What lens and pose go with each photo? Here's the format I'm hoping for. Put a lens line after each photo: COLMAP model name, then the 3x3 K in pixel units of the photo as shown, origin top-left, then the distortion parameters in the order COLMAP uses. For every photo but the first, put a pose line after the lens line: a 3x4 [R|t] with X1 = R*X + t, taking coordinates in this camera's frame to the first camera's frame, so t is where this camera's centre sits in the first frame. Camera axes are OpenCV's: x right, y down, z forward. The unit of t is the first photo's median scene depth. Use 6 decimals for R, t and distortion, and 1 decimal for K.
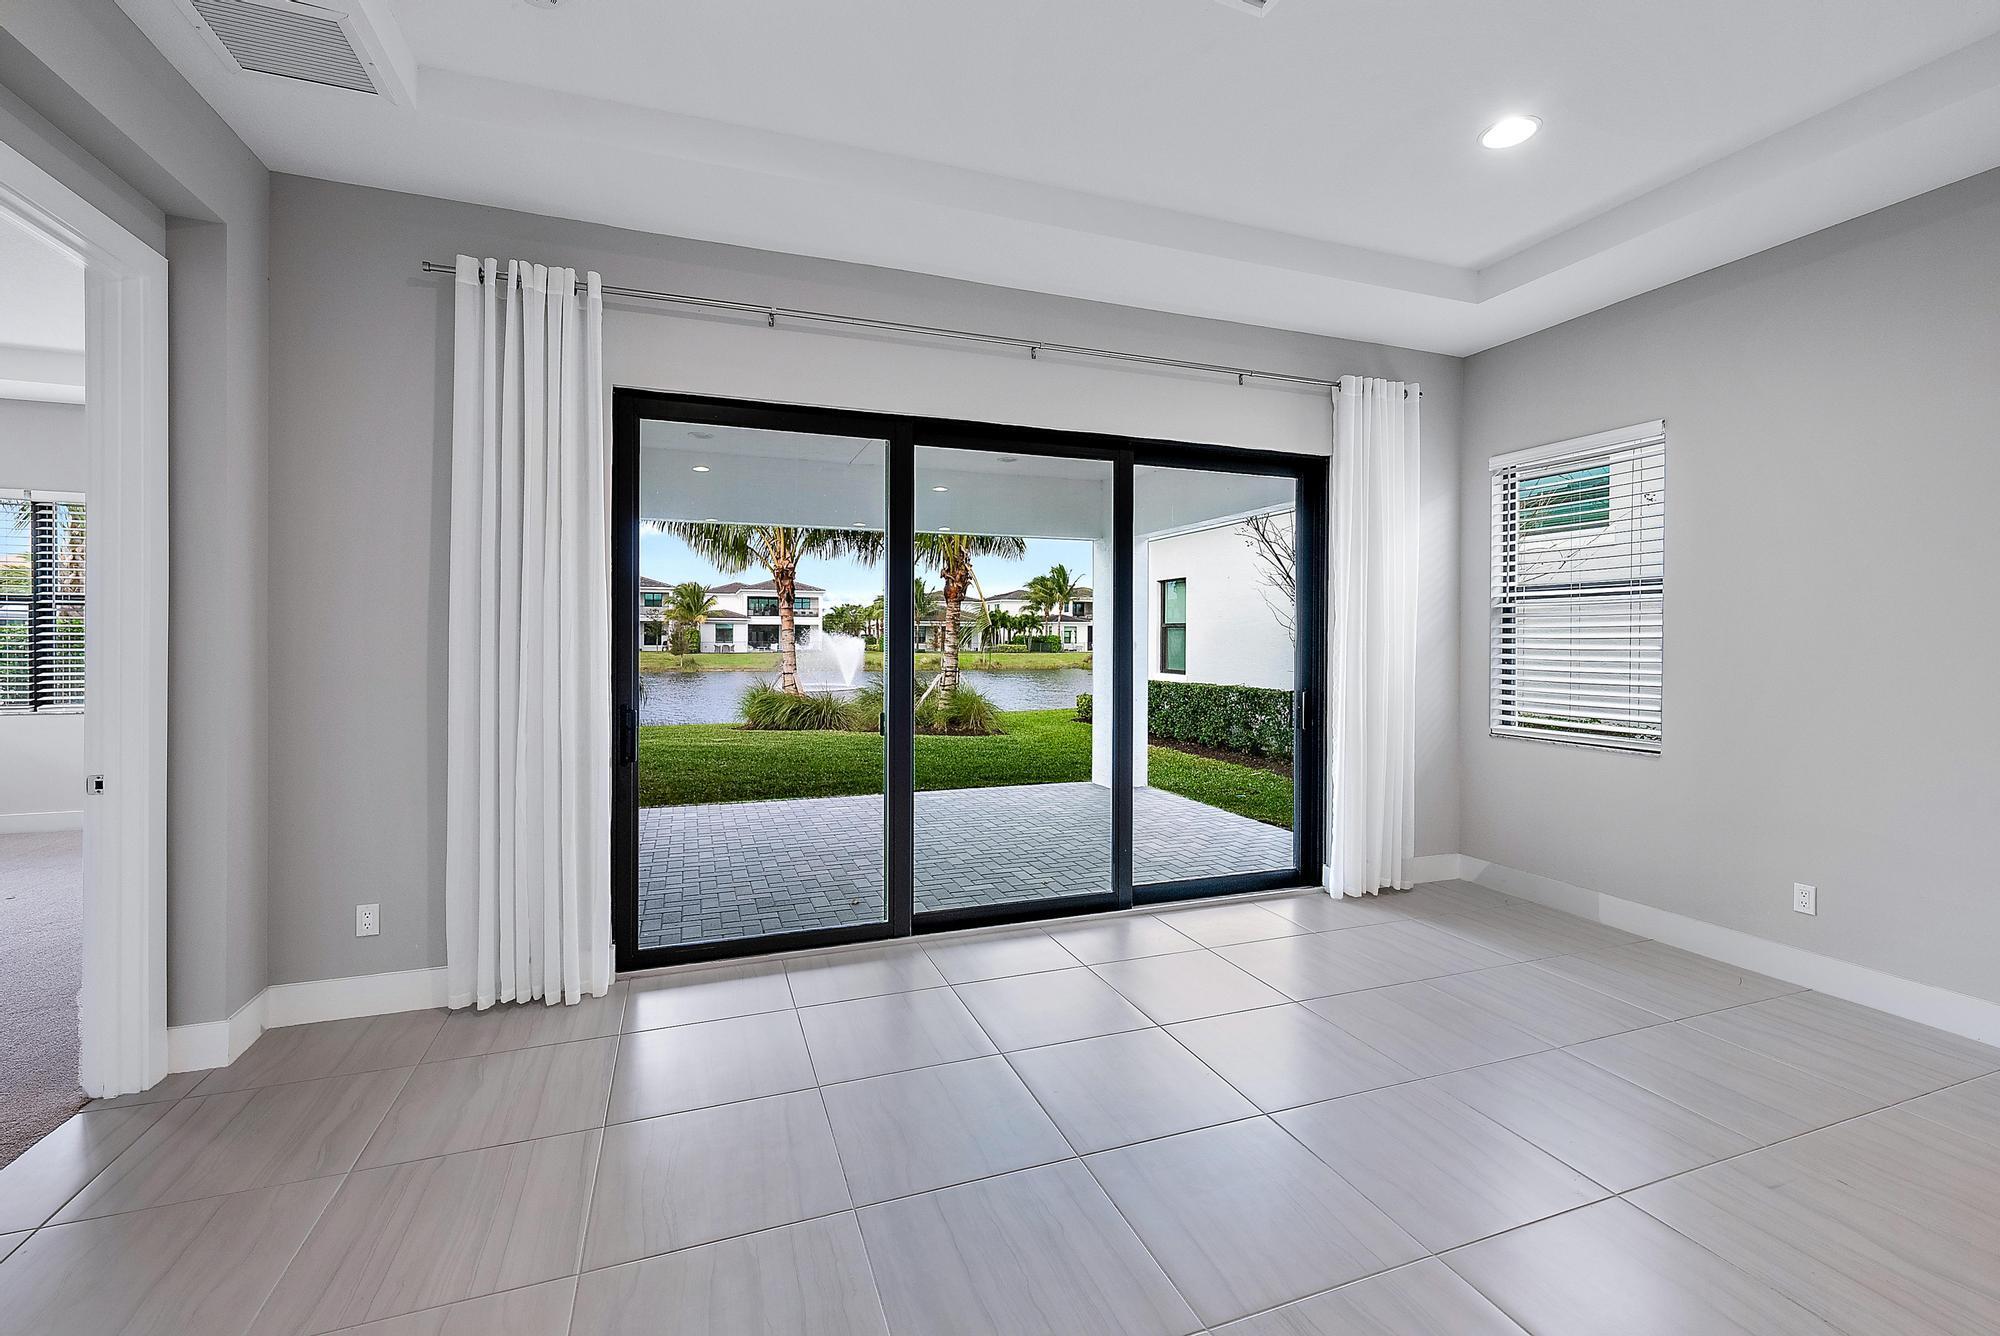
lens RADIAL K [[861.4, 0, 1012.8], [0, 861.4, 642.6], [0, 0, 1]] dist [0.000468, 0.001138]
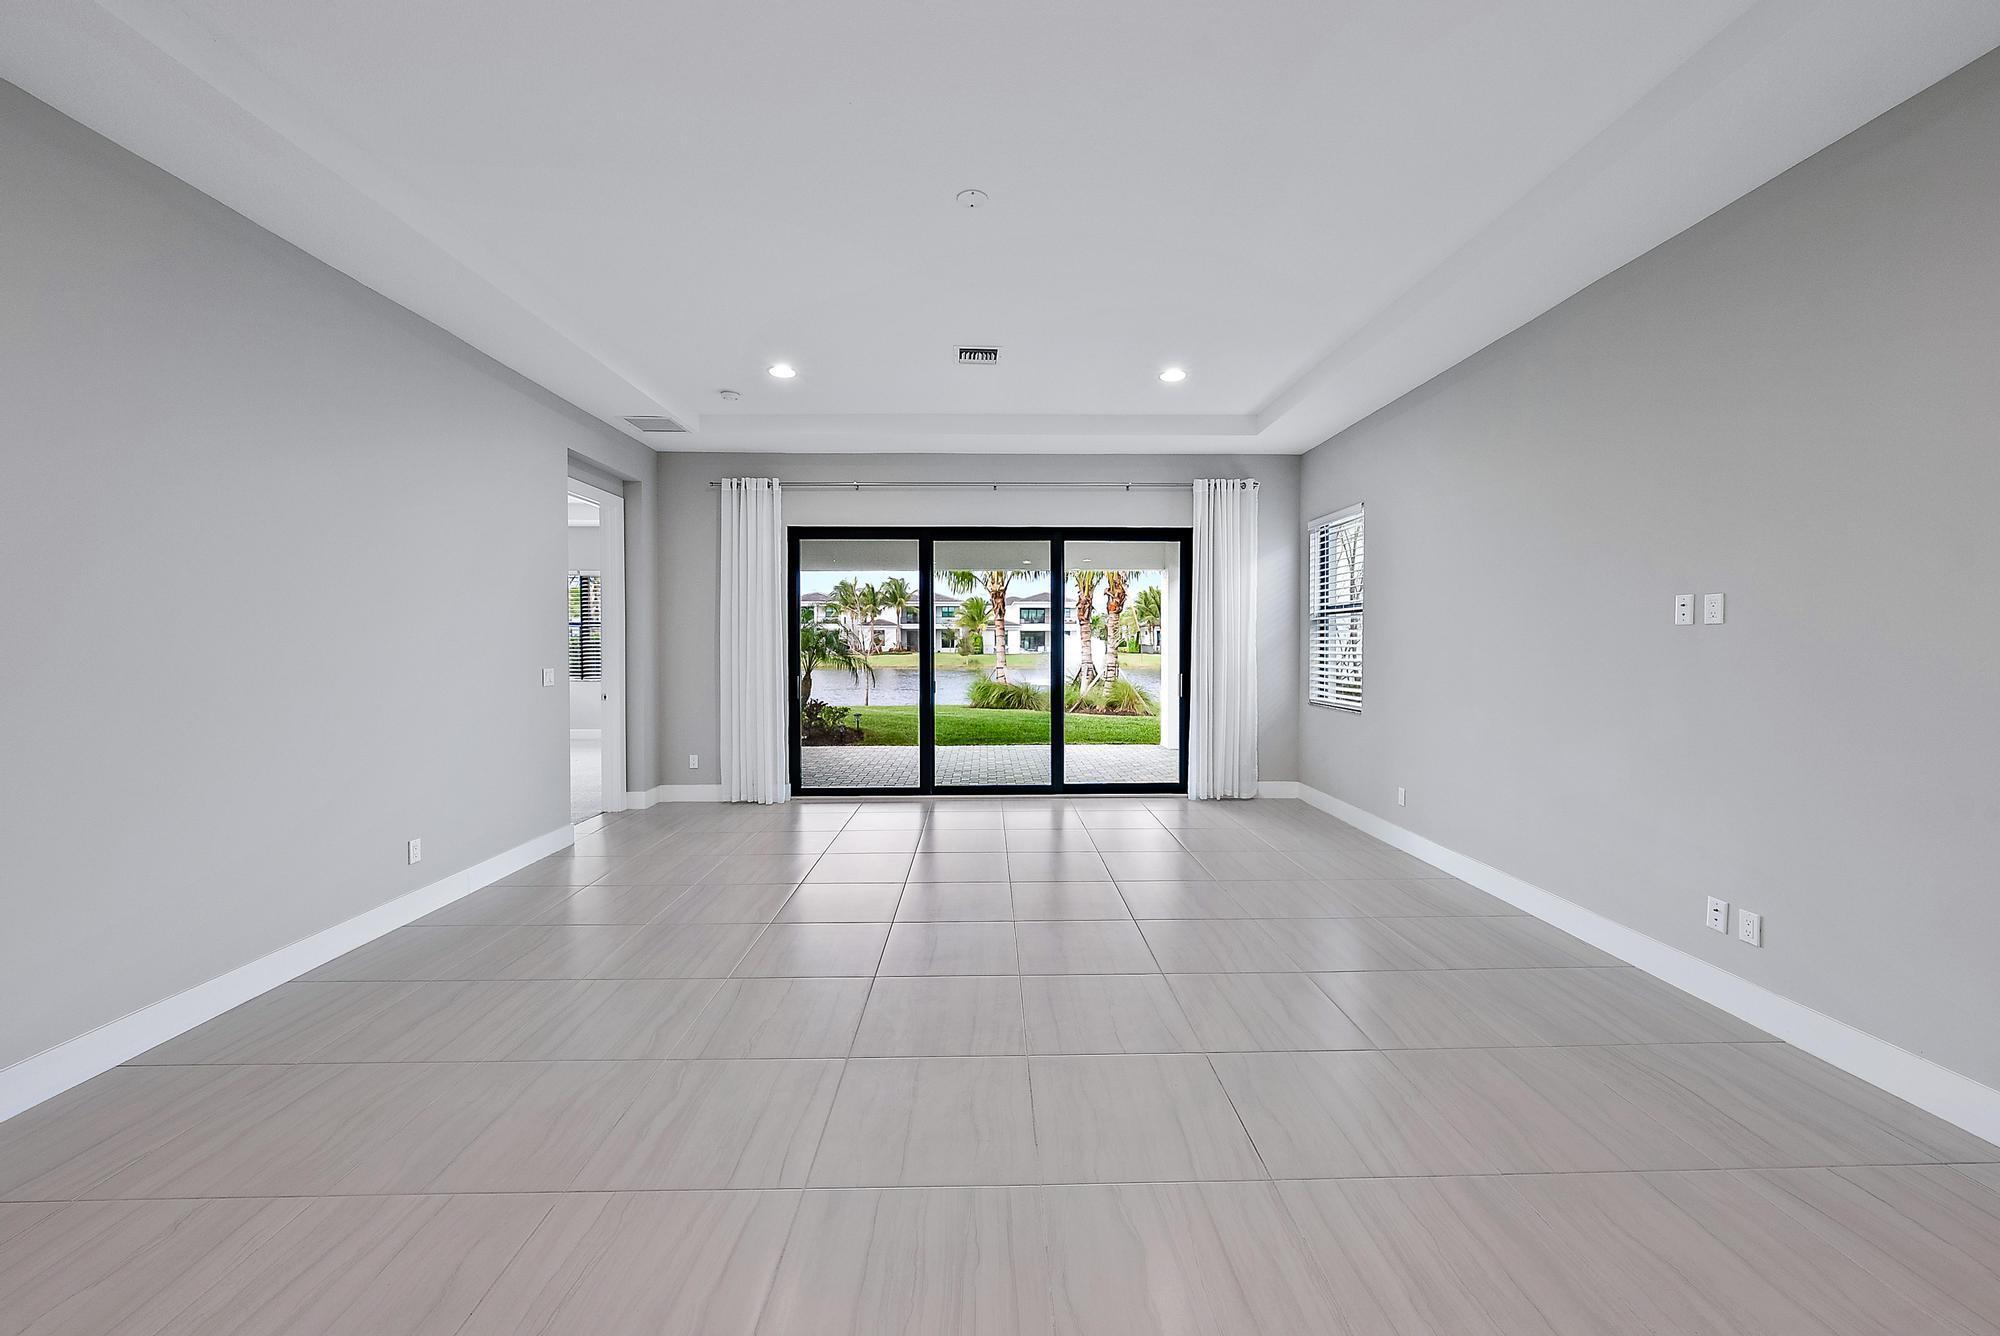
lens RADIAL K [[759.6, 0, 1004.5], [0, 759.6, 653.6], [0, 0, 1]] dist [0.004210, -0.000015]
pose [[0.945947, 0.000700, -0.324319, 0.482305], [0.002712, 0.999946, 0.010067, 0.003776], [0.324309, -0.010403, 0.945894, -0.453184]]
